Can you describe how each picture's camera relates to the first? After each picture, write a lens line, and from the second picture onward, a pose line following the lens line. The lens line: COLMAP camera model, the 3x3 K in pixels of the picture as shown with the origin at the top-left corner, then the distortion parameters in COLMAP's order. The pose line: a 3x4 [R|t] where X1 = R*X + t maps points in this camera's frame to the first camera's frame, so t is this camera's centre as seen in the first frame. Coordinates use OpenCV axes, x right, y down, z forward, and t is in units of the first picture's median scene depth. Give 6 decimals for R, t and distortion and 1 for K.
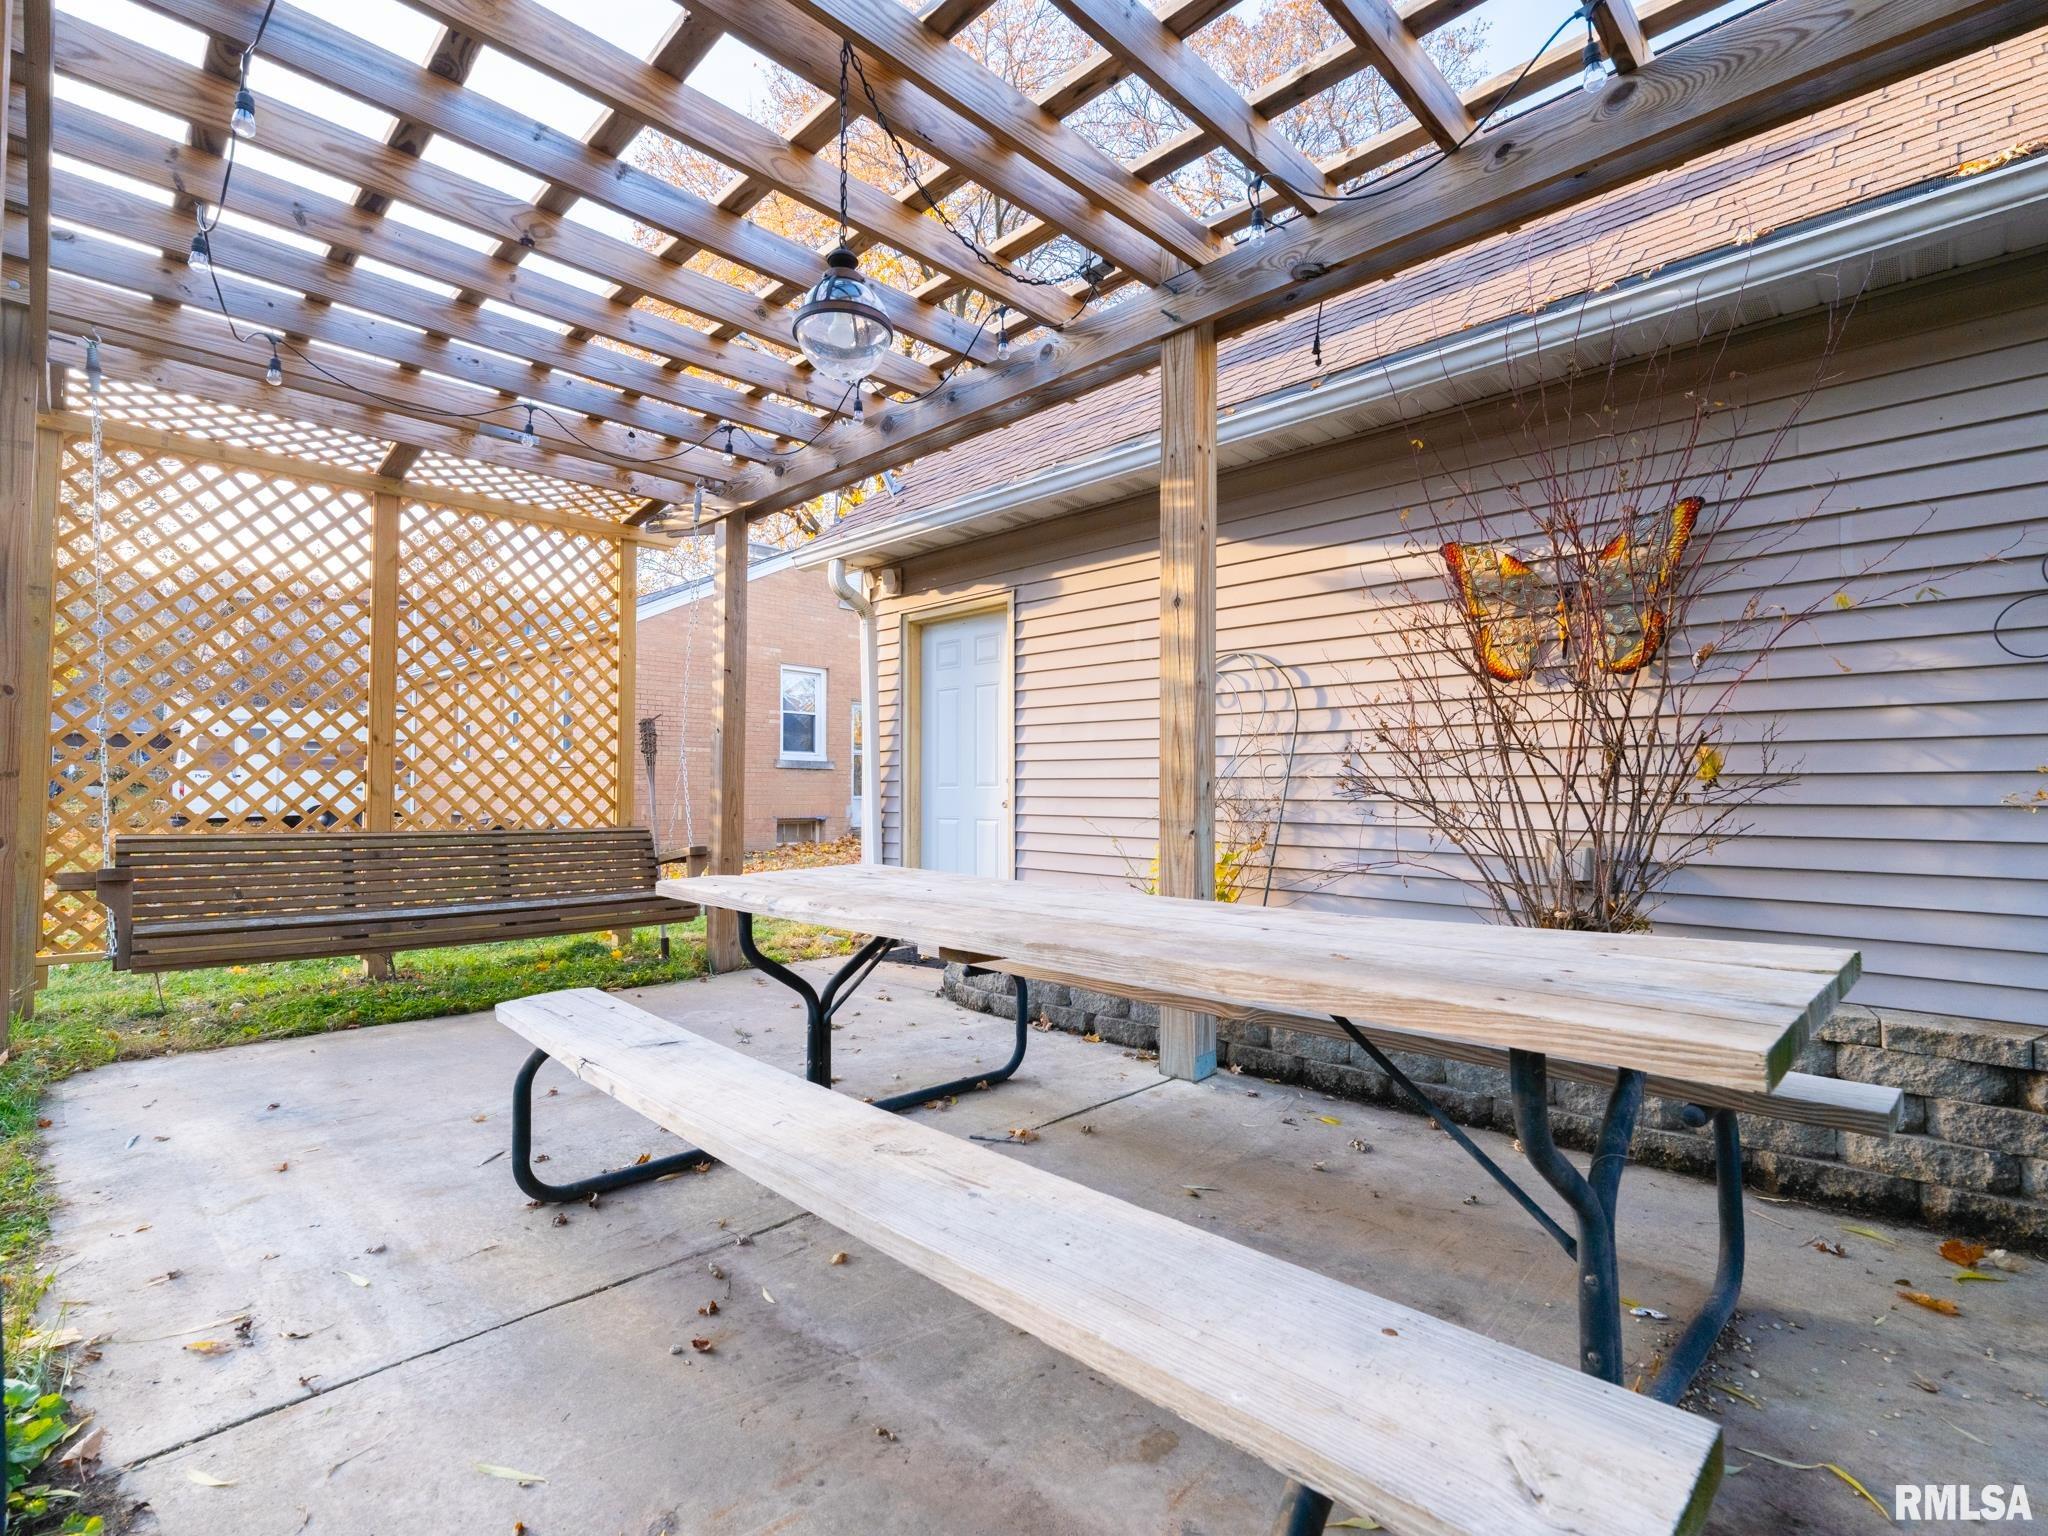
lens RADIAL K [[963.7, 0, 1022.3], [0, 963.7, 762.2], [0, 0, 1]] dist [0.001307, 0.001211]
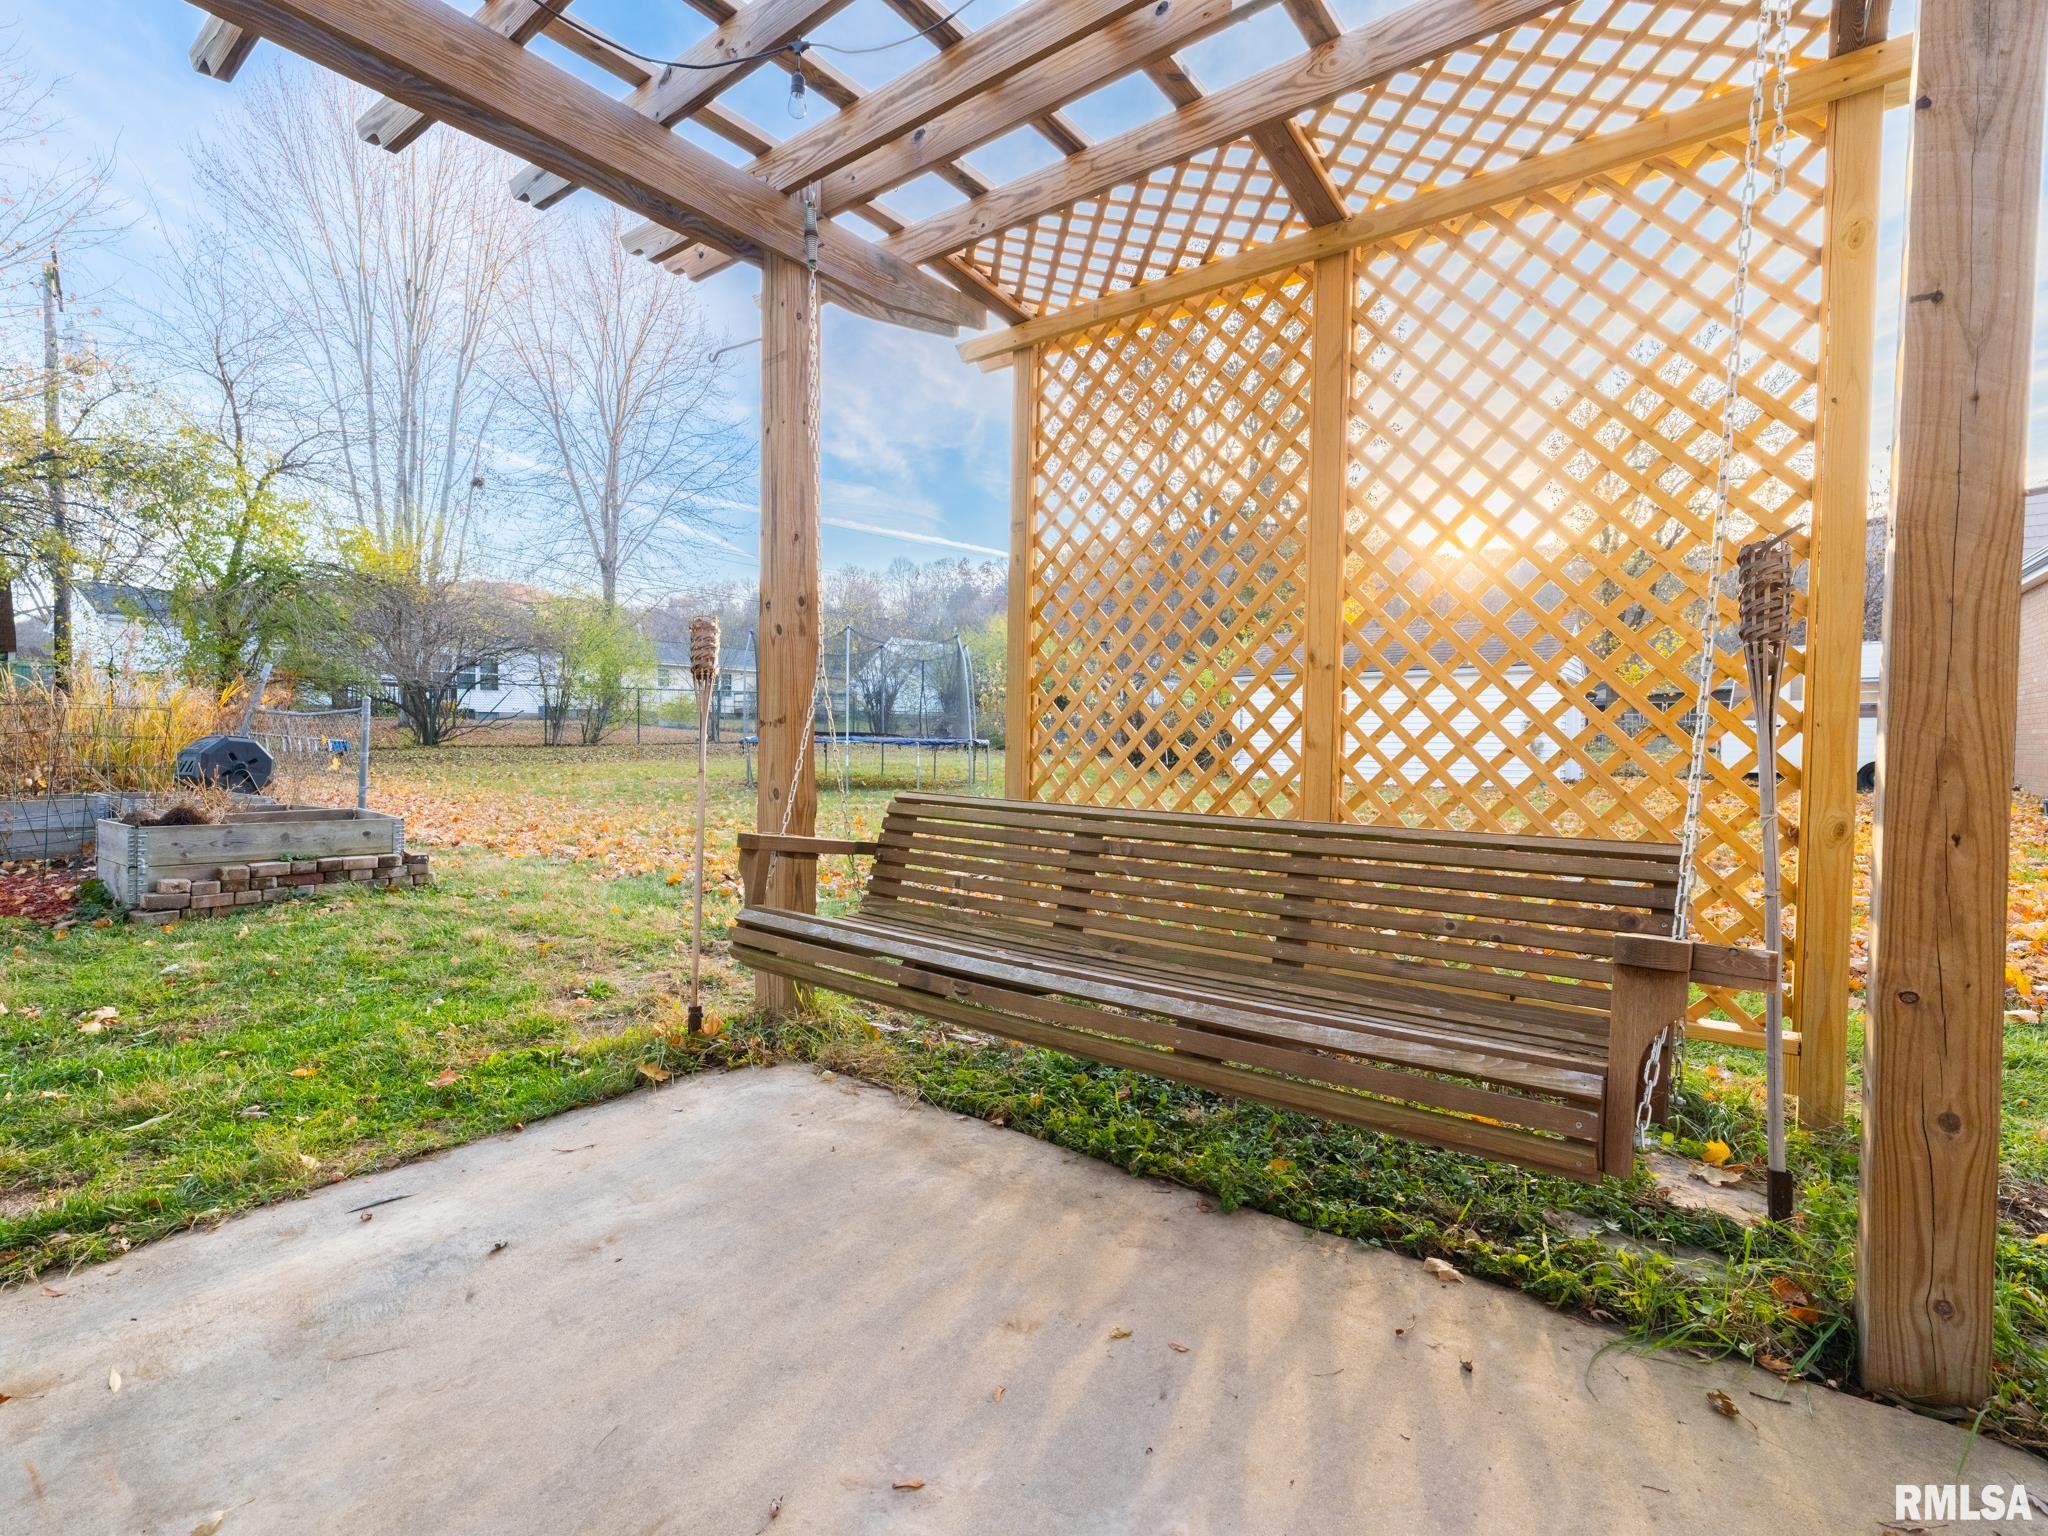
lens RADIAL K [[959.6, 0, 1017.6], [0, 959.6, 766.0], [0, 0, 1]] dist [-0.000810, -0.000490]
pose [[0.106939, 0.023425, -0.993990, -0.069972], [0.028335, 0.999245, 0.026598, 0.023735], [0.993862, -0.031009, 0.106194, 0.738291]]
